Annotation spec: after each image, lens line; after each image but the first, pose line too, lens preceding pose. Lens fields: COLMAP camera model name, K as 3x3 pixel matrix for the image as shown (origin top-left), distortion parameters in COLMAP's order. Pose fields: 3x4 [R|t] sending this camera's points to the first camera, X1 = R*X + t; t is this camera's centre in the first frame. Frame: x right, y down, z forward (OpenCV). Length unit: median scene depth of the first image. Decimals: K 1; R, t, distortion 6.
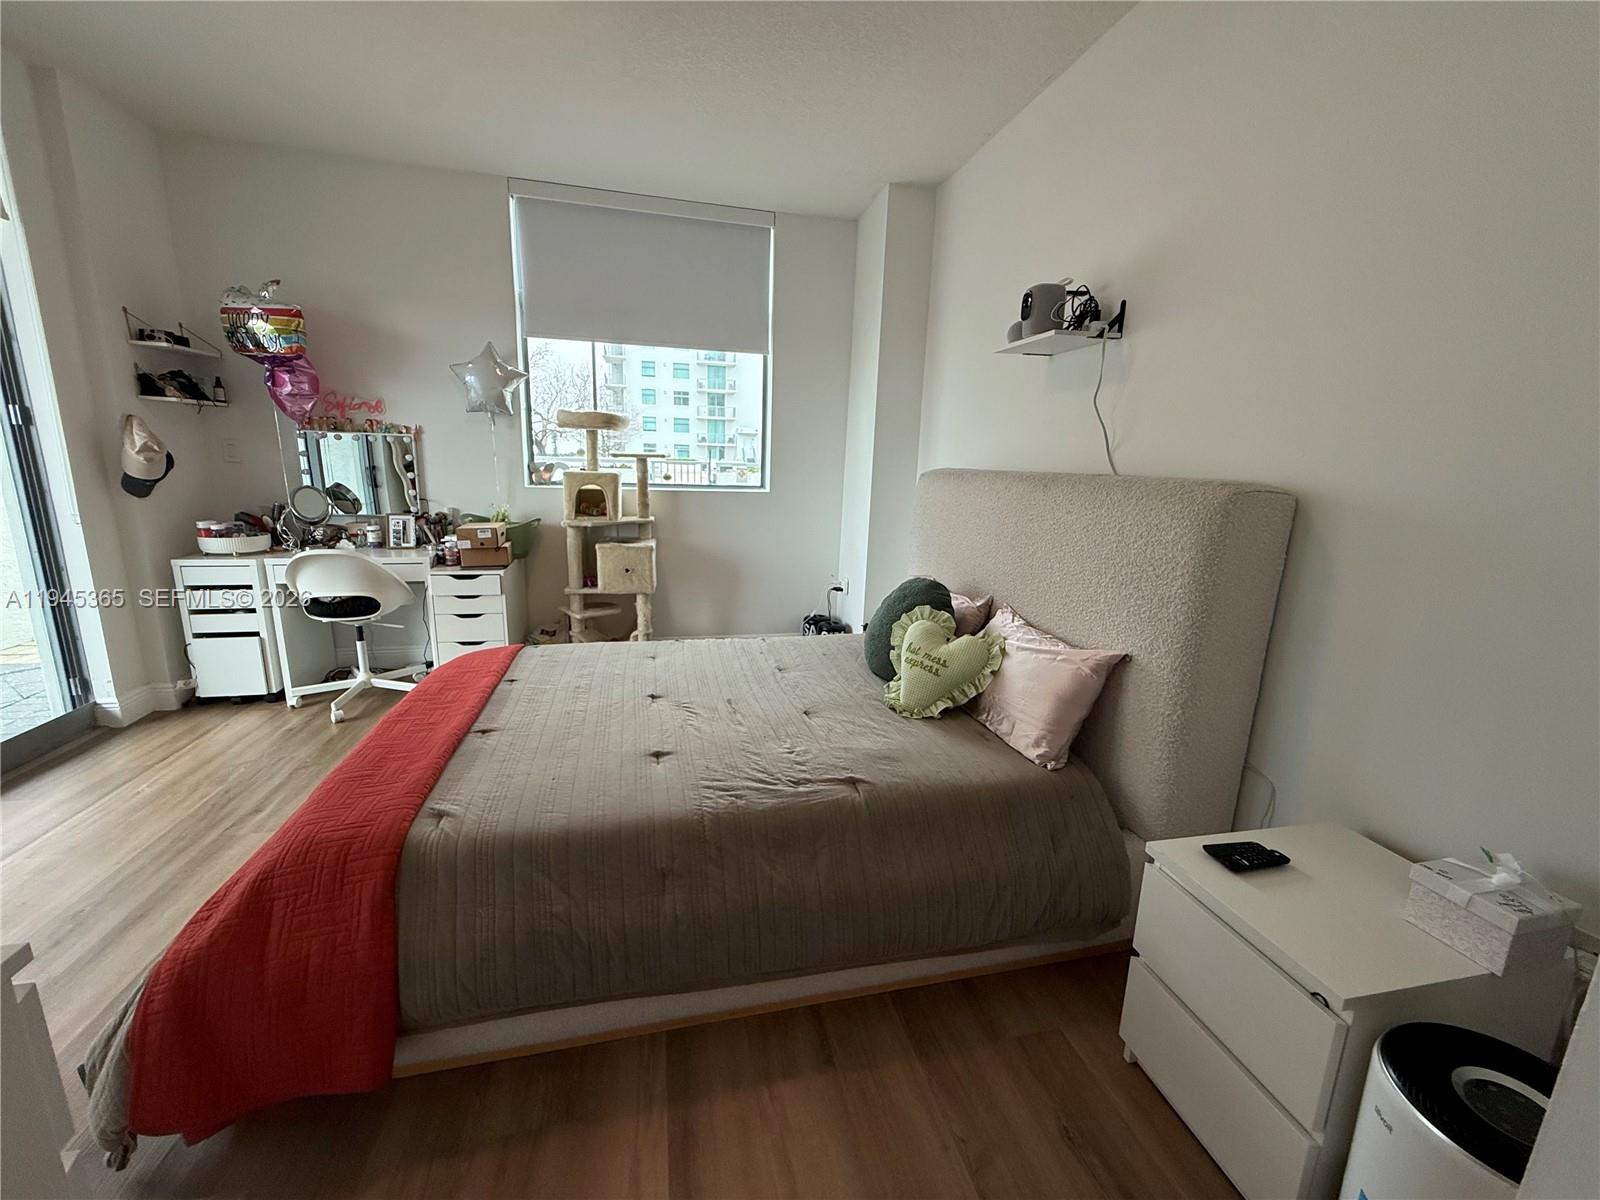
lens RADIAL K [[637.2, 0, 800.0], [0, 637.2, 600.0], [0, 0, 1]] dist [-0.000545, 0.000009]
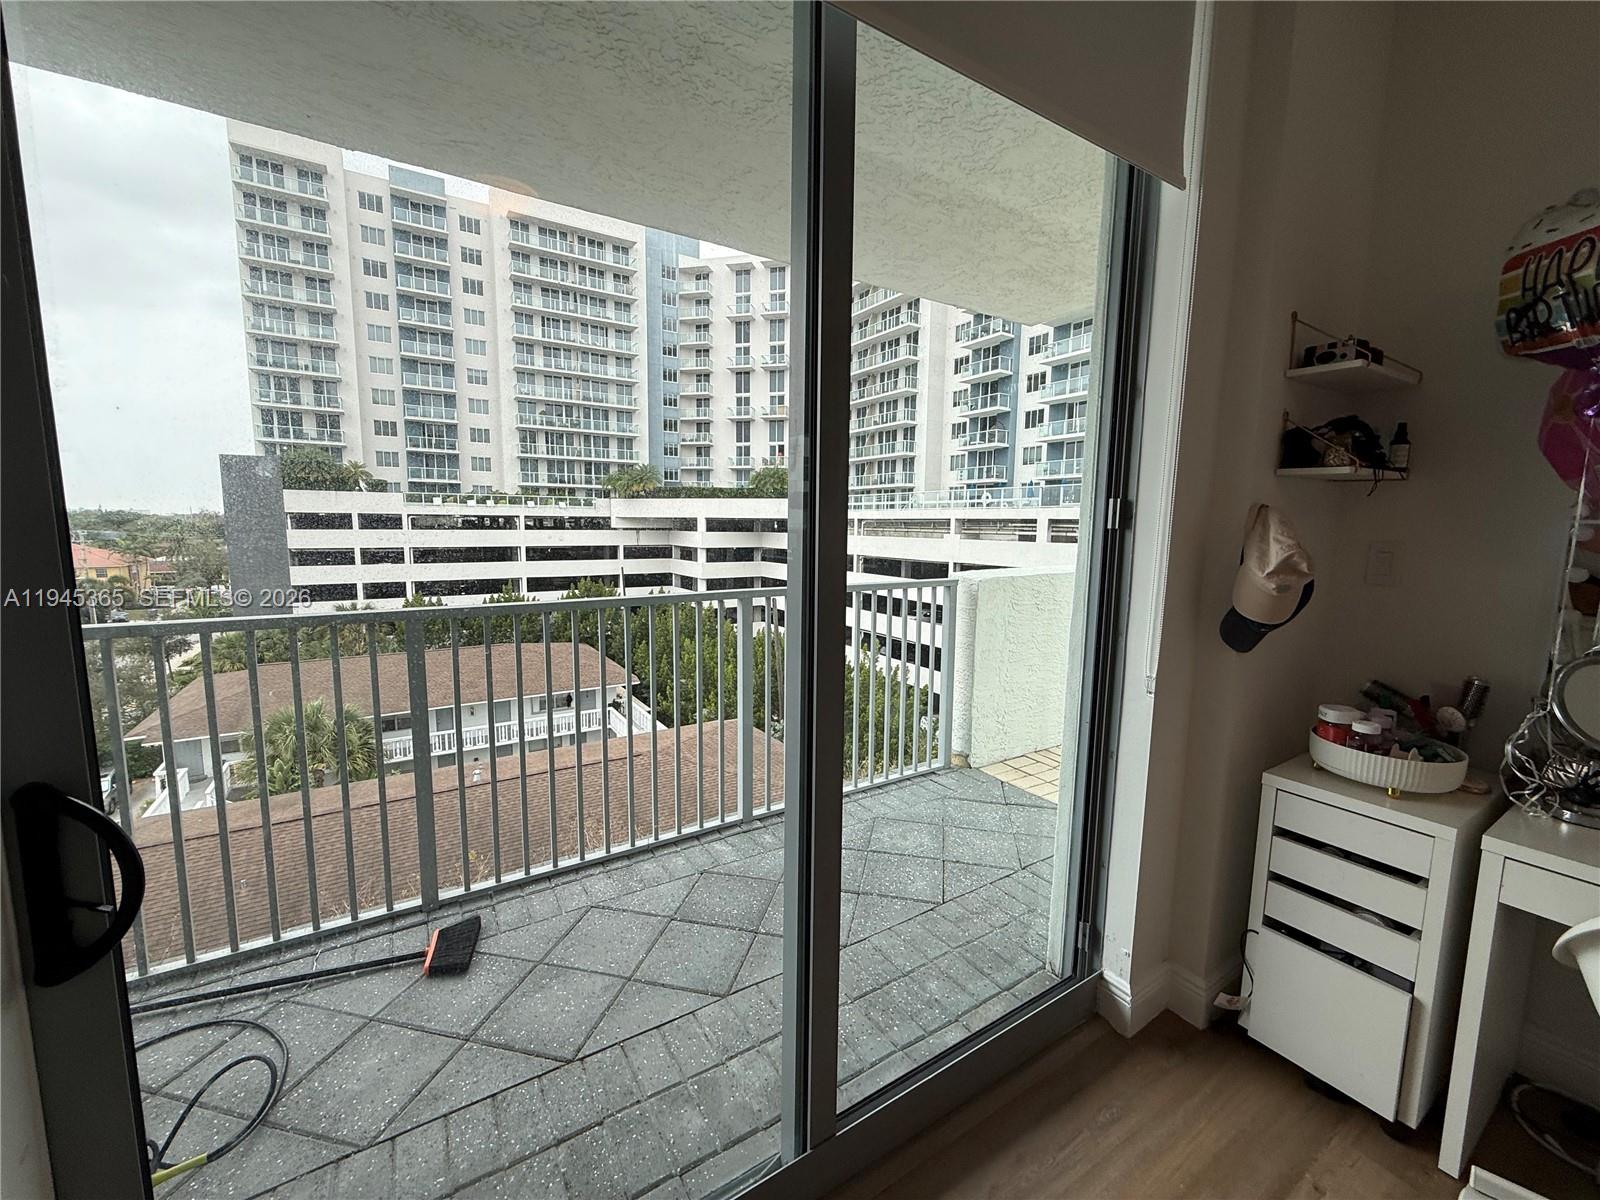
lens RADIAL K [[637.2, 0, 800.0], [0, 637.2, 600.0], [0, 0, 1]] dist [-0.000545, 0.000009]
pose [[0.330167, 0.083408, -0.940230, -0.631511], [-0.200696, 0.979516, 0.016418, -0.134018], [0.922340, 0.183279, 0.340143, 0.443379]]
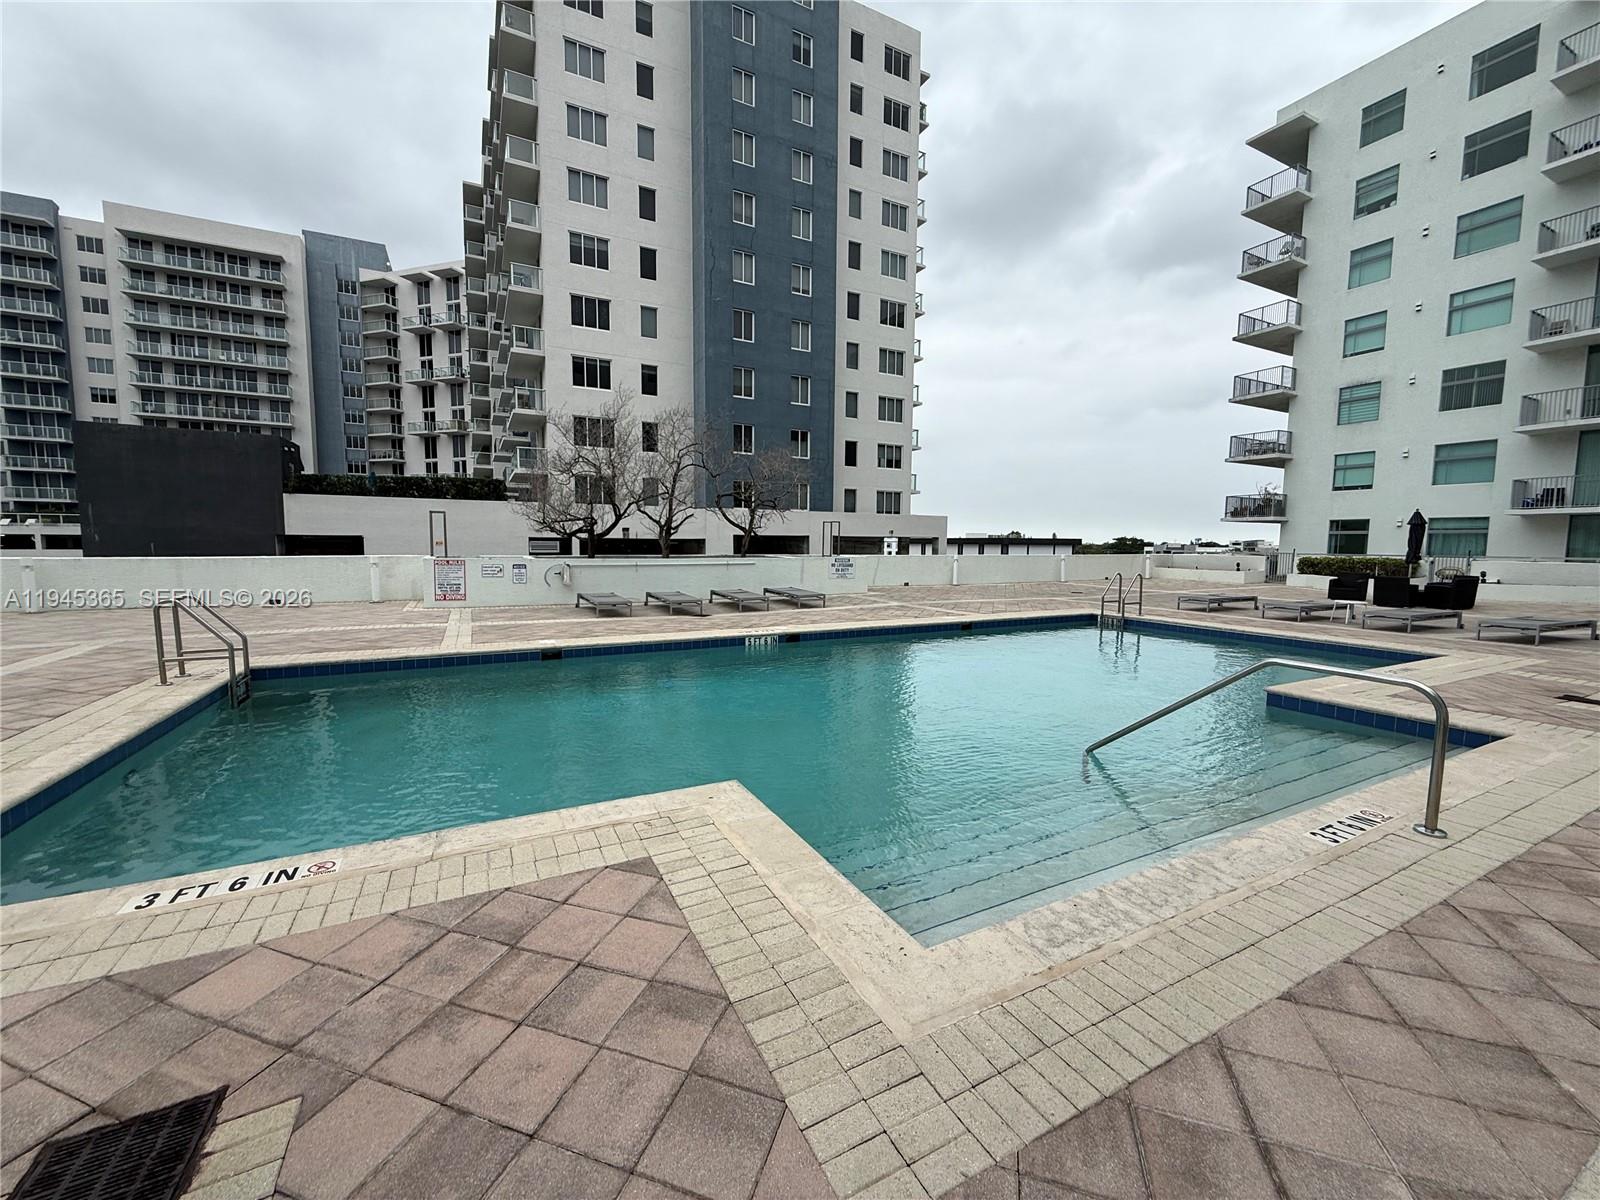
lens RADIAL K [[637.2, 0, 800.0], [0, 637.2, 600.0], [0, 0, 1]] dist [-0.000545, 0.000009]
pose [[0.249946, 0.056728, -0.966597, 0.970746], [-0.205770, 0.978591, 0.004223, -2.115982], [0.946143, 0.197841, 0.256268, 9.532354]]
